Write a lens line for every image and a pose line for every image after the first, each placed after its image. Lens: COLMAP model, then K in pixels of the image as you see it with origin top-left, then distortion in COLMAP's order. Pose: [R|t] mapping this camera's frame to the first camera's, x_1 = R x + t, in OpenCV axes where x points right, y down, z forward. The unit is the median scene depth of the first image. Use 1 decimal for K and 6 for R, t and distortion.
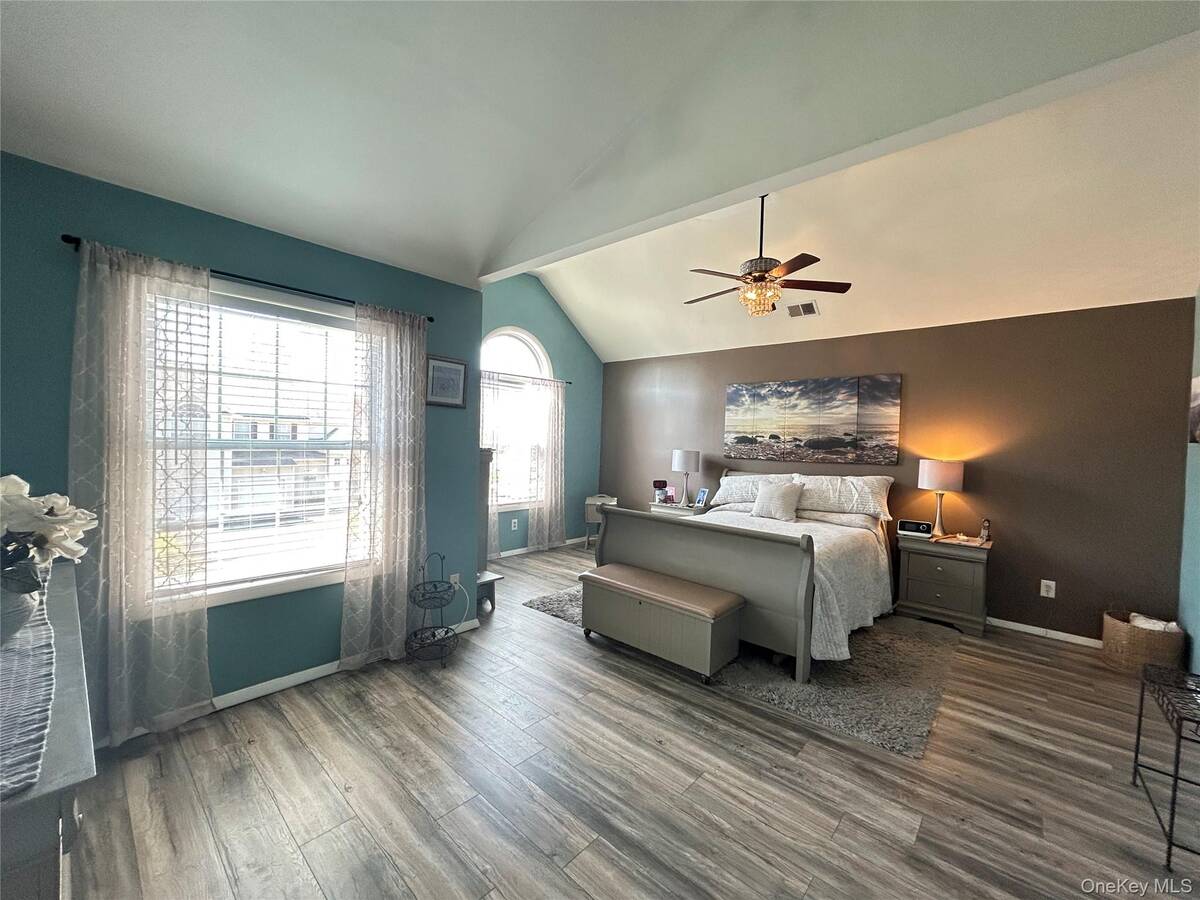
lens RADIAL K [[478.8, 0, 594.8], [0, 478.8, 453.9], [0, 0, 1]] dist [-0.003004, 0.000515]
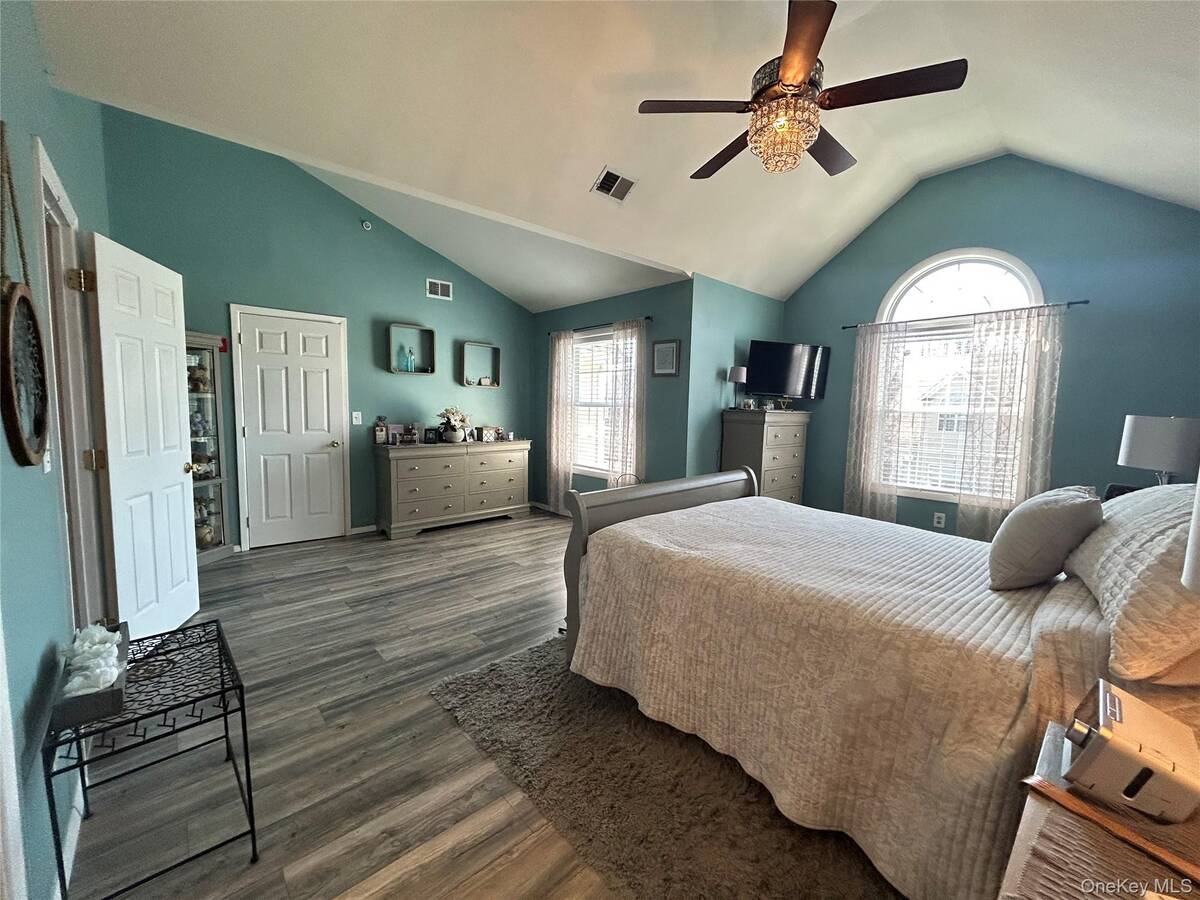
lens RADIAL K [[478.8, 0, 599.7], [0, 478.8, 449.0], [0, 0, 1]] dist [-0.003004, 0.000515]
pose [[-0.097844, 0.055060, -0.993677, 1.016596], [-0.051595, 0.996845, 0.060316, 0.033836], [0.993863, 0.057170, -0.094694, 0.894070]]
